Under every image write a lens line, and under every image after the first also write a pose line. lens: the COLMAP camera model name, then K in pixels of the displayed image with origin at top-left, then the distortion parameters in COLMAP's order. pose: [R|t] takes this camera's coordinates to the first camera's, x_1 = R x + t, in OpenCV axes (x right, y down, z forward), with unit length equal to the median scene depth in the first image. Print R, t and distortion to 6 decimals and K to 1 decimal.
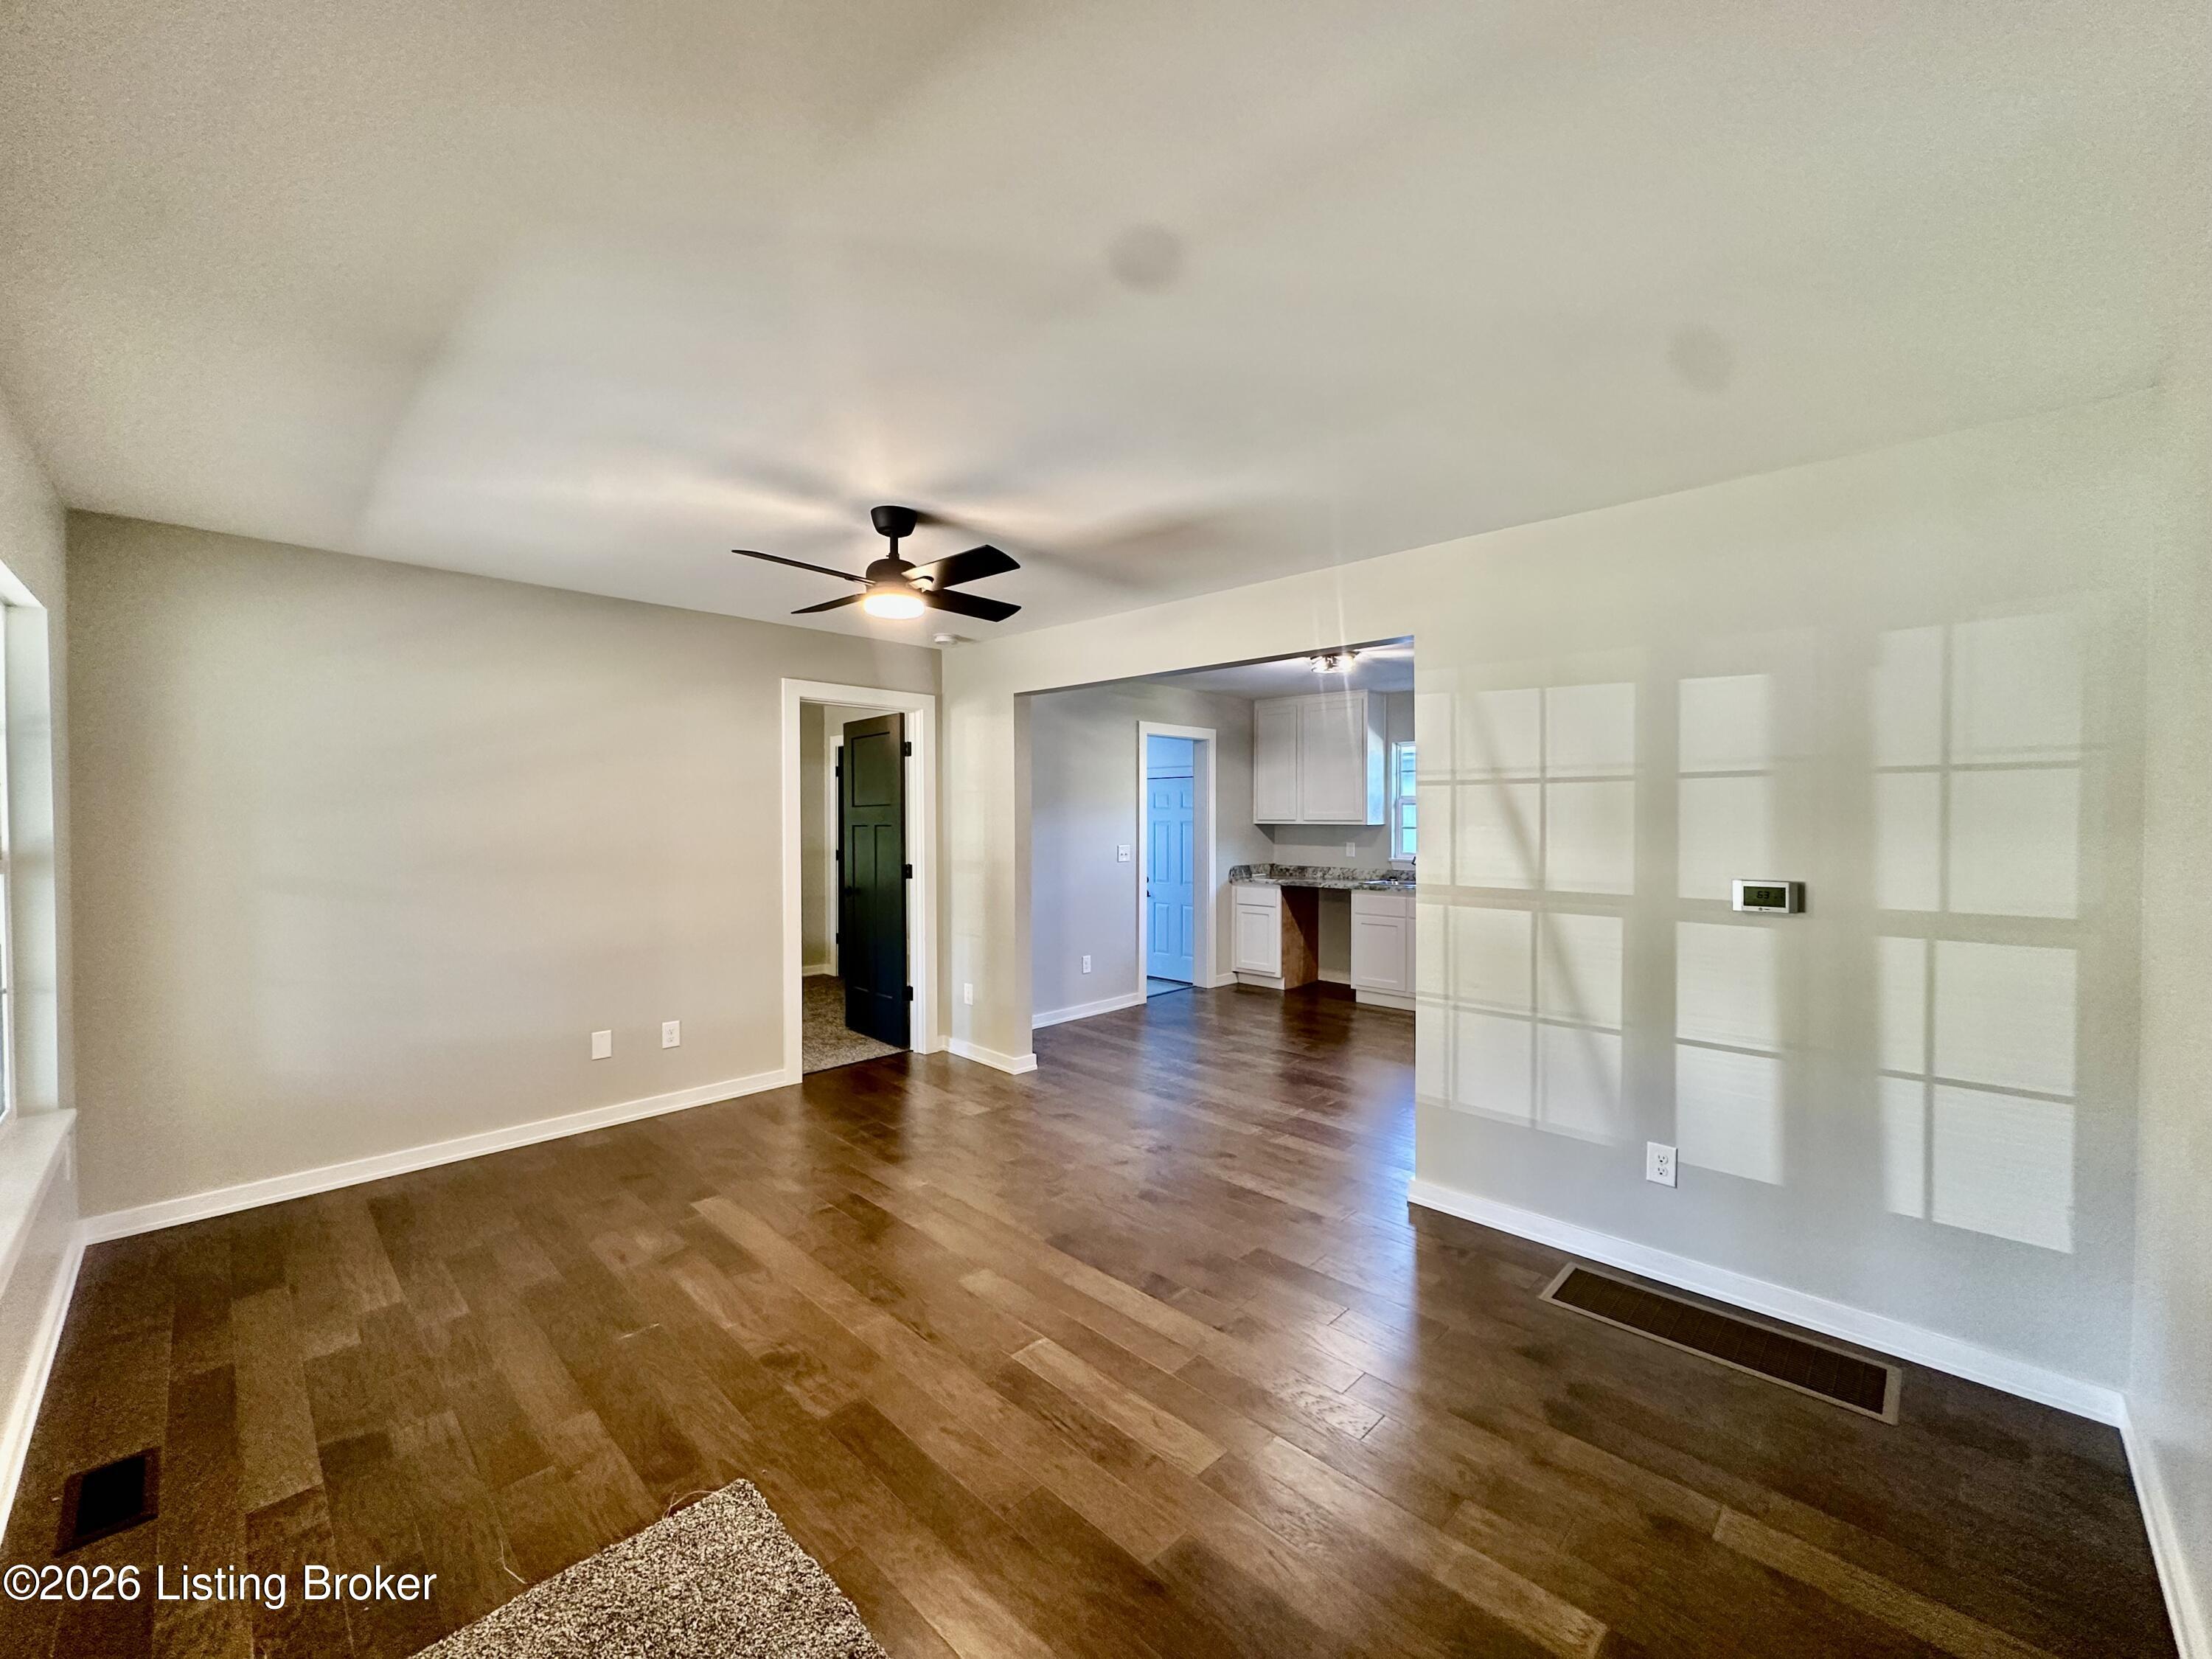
lens RADIAL K [[884.7, 0, 1107.3], [0, 884.7, 832.7], [0, 0, 1]] dist [-0.003470, 0.000021]
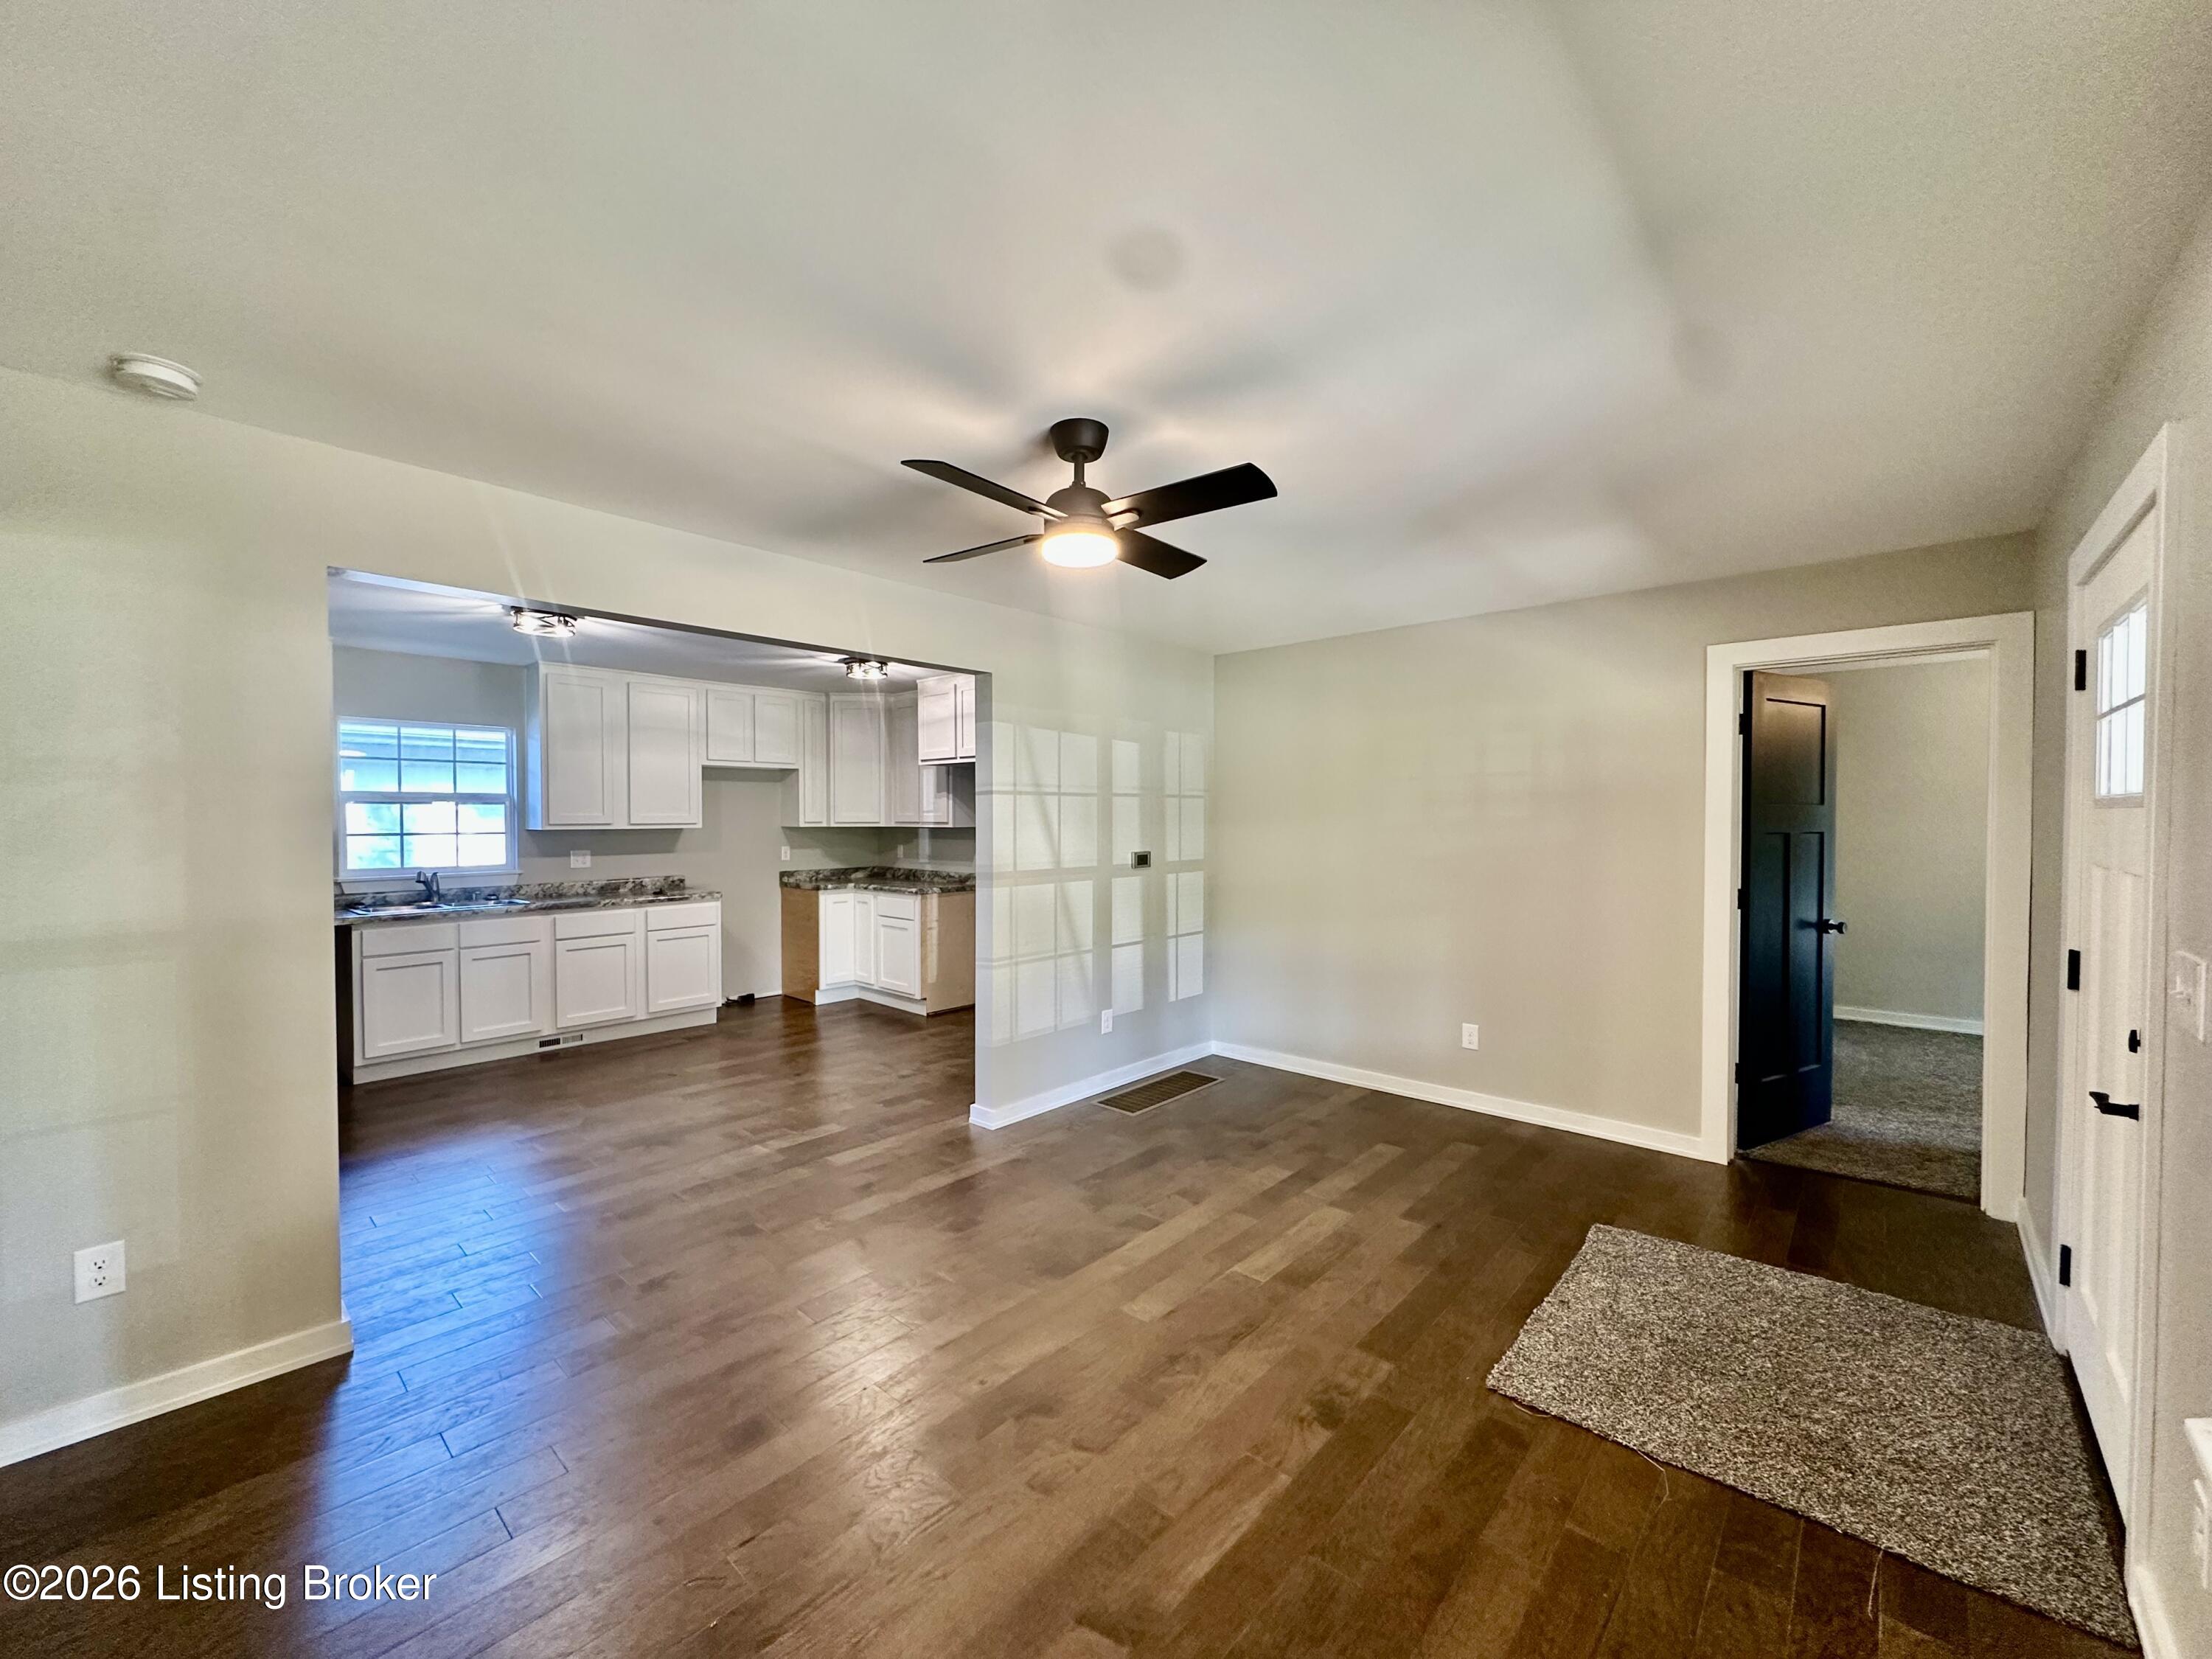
lens RADIAL K [[884.7, 0, 1107.3], [0, 884.7, 820.2], [0, 0, 1]] dist [-0.003470, 0.000021]
pose [[-0.044822, -0.006133, 0.998976, -1.100252], [0.020724, 0.999760, 0.007067, -0.025570], [-0.998780, 0.021020, -0.044684, 1.086330]]
